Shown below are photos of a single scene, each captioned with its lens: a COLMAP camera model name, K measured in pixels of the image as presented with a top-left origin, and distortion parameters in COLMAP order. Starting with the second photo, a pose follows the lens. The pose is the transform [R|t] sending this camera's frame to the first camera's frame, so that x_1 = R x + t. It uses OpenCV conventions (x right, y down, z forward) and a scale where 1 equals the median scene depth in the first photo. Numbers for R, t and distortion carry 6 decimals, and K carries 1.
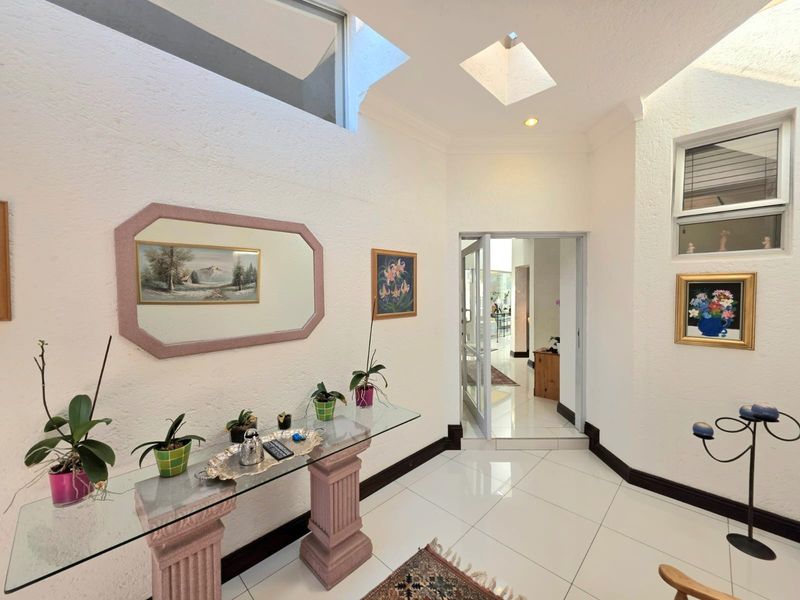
lens RADIAL K [[325.6, 0, 403.3], [0, 325.6, 299.6], [0, 0, 1]] dist [0.006406, 0.000389]
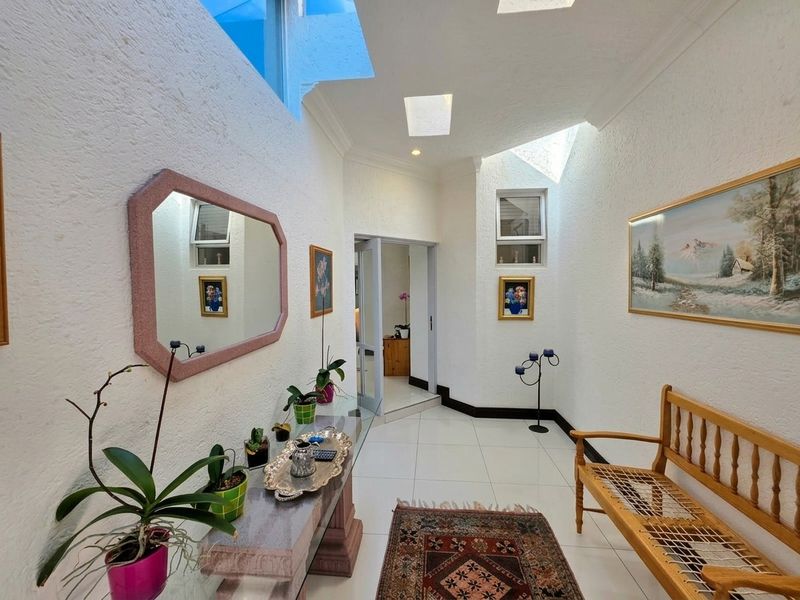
lens RADIAL K [[325.6, 0, 407.6], [0, 325.6, 299.9], [0, 0, 1]] dist [0.006406, 0.000389]
pose [[0.775625, -0.029128, 0.630522, -0.512915], [0.021634, 0.999575, 0.019564, -0.004812], [-0.630823, -0.001534, 0.775925, 0.058647]]
